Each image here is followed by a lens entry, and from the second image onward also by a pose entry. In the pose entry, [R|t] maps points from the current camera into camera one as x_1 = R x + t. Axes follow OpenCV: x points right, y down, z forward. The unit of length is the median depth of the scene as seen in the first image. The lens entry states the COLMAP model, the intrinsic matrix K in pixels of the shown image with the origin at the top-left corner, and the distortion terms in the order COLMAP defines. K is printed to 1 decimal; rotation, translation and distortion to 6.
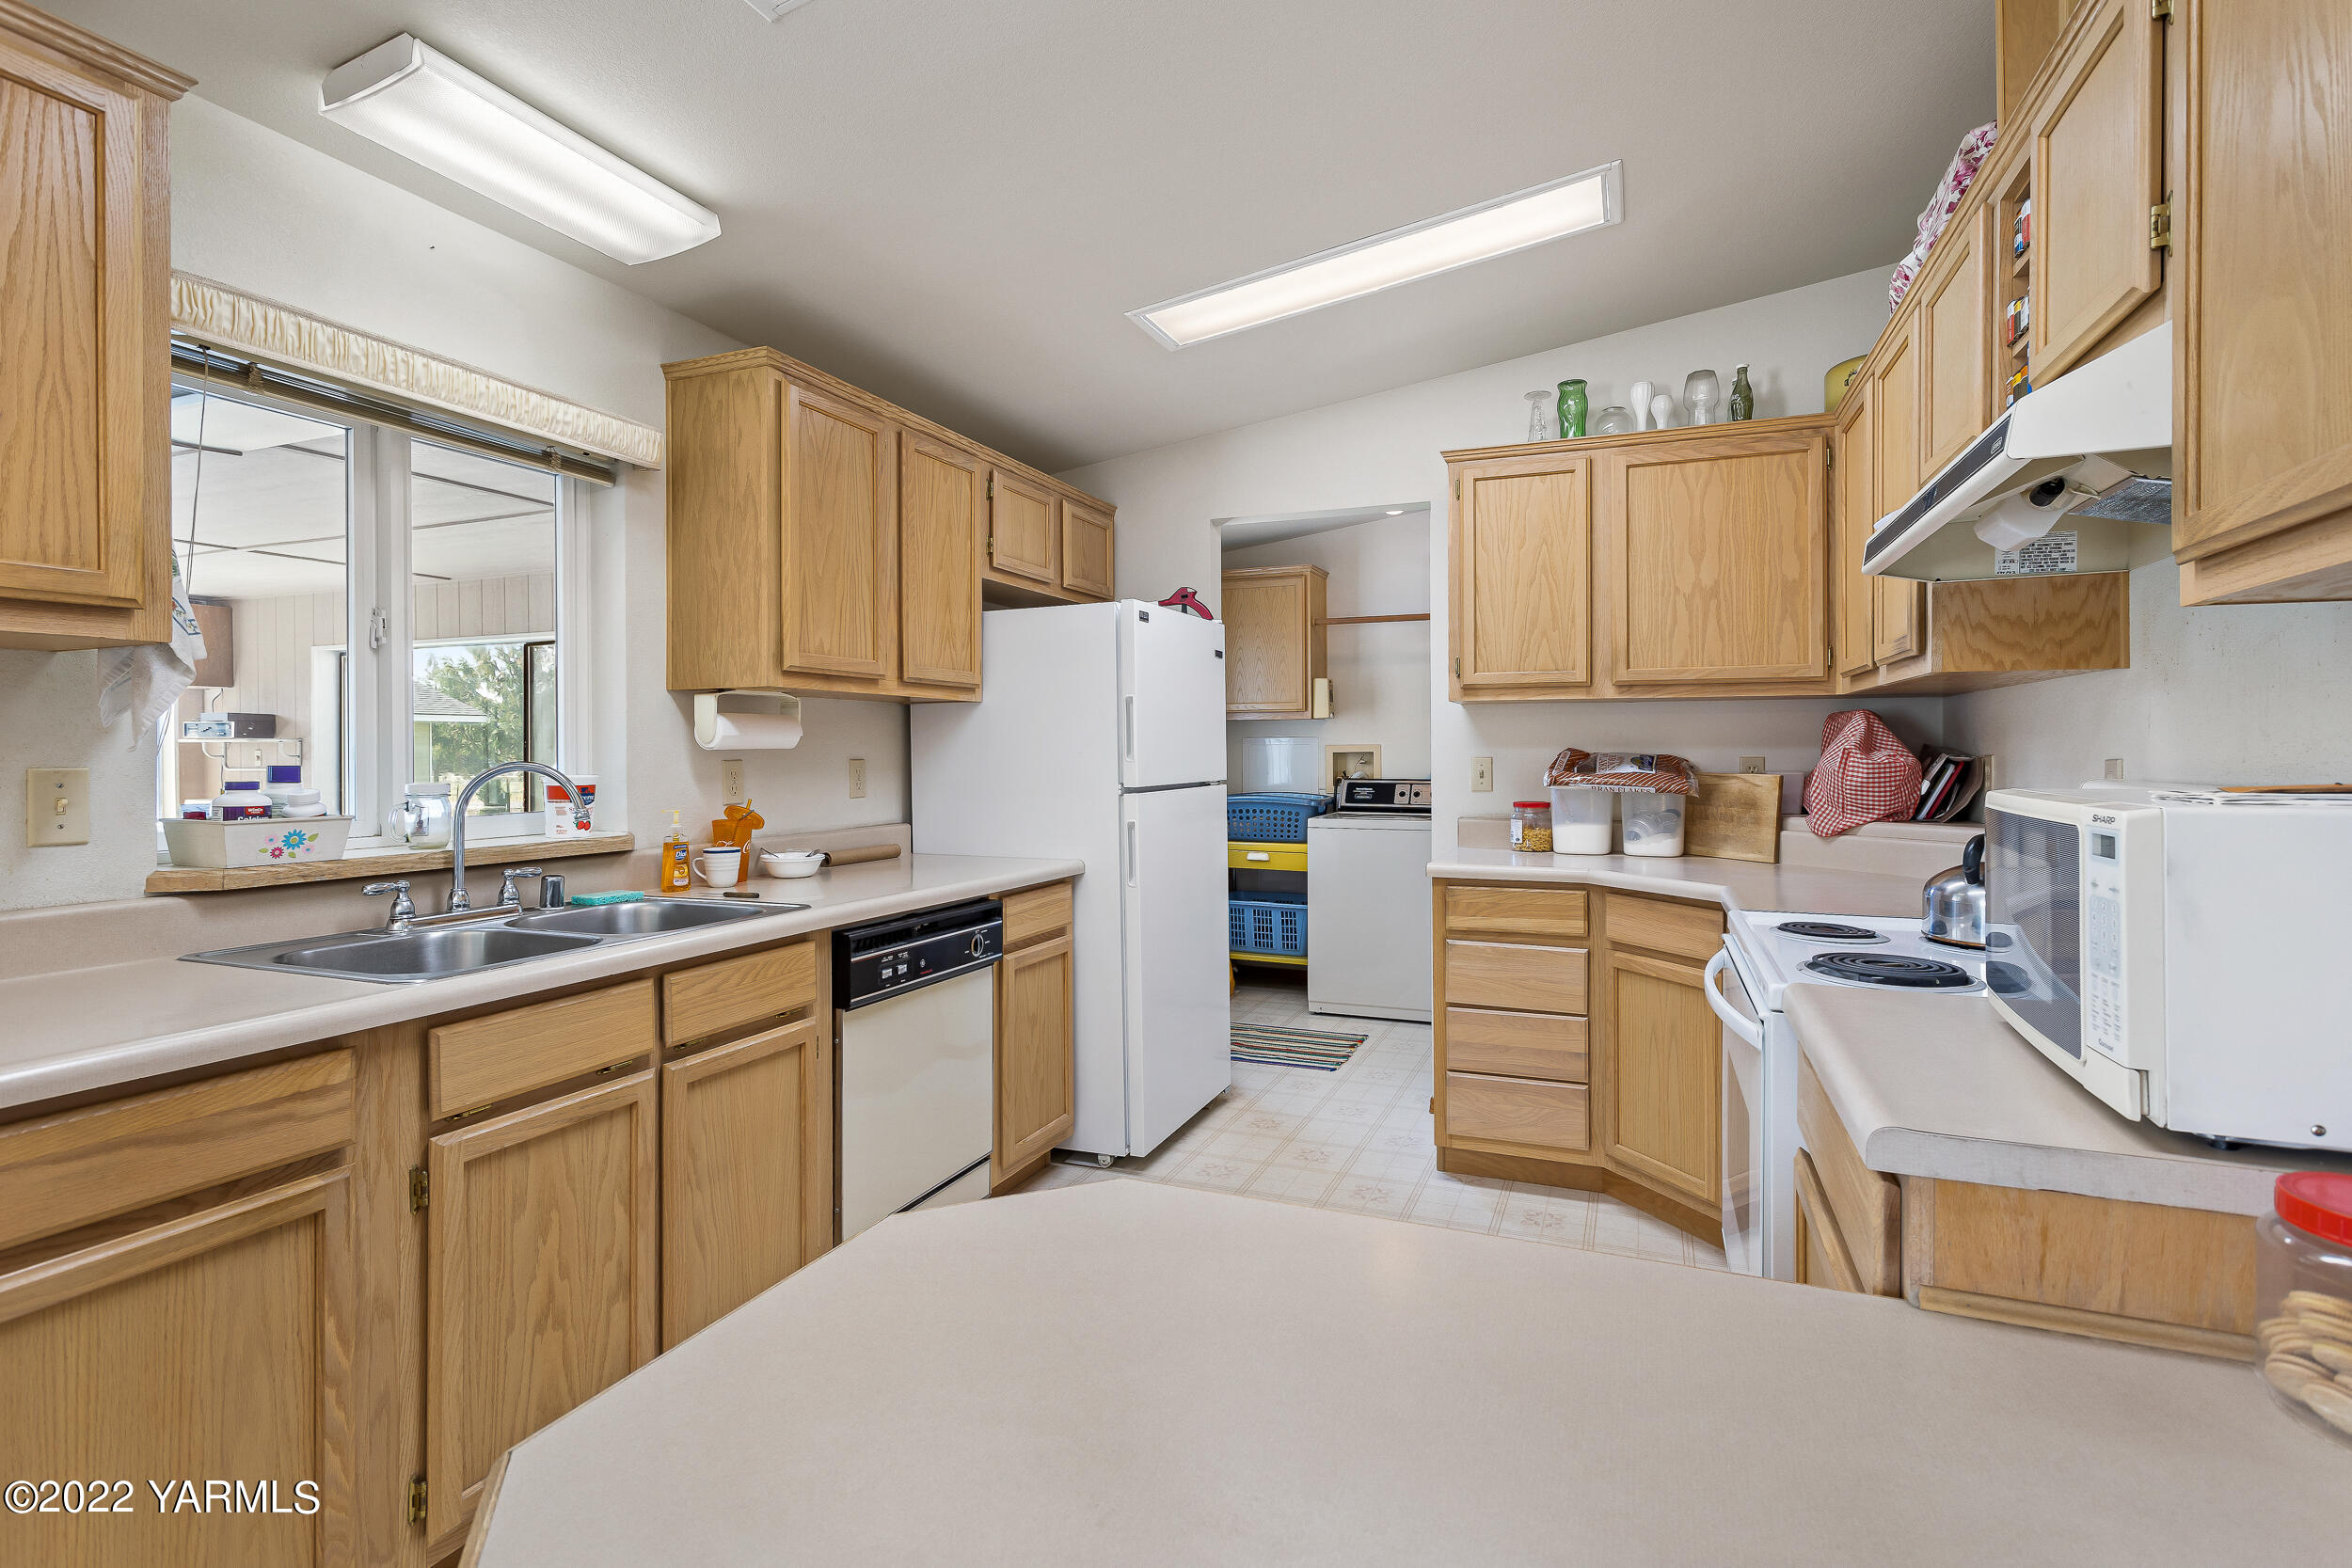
lens RADIAL K [[1113.8, 0, 1177.1], [0, 1113.8, 756.9], [0, 0, 1]] dist [-0.000968, 0.000013]
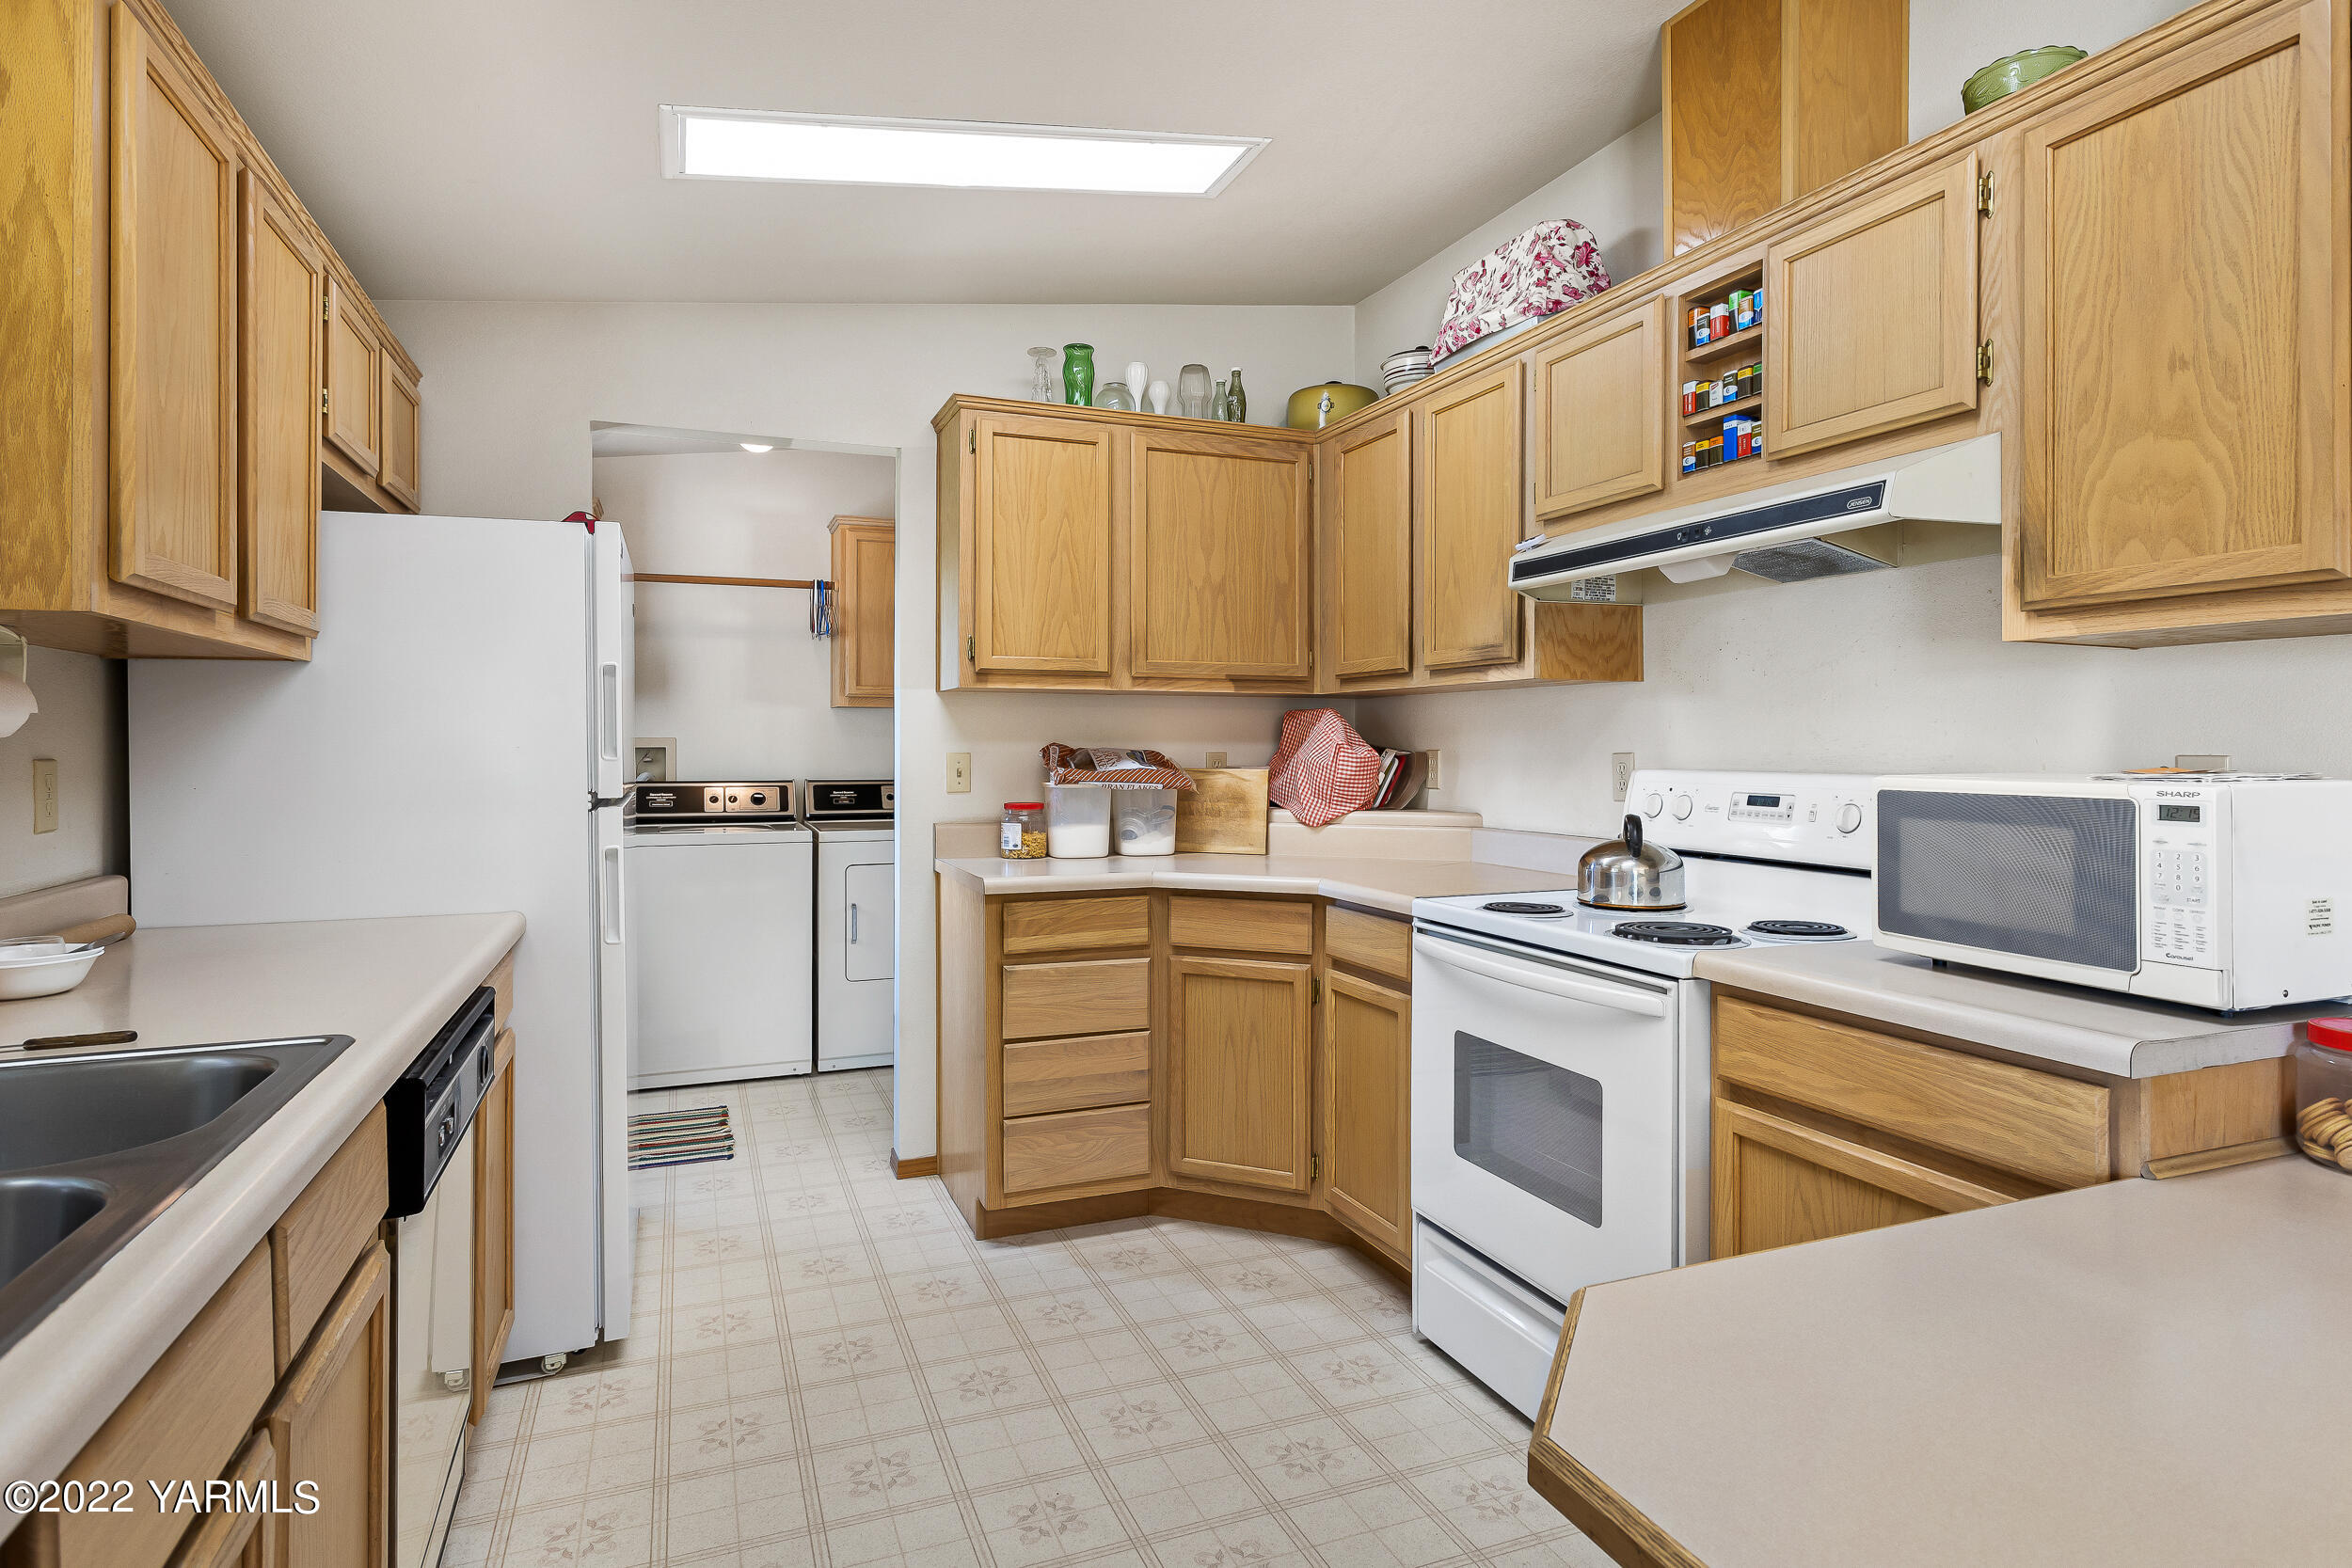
lens RADIAL K [[1246.8, 0, 1176.7], [0, 1246.8, 747.0], [0, 0, 1]] dist [-0.005783, -0.000075]
pose [[0.718344, 0.001211, 0.695687, -0.328097], [0.002400, 0.999988, -0.004219, 0.000051], [-0.695684, 0.004700, 0.718332, 0.218752]]
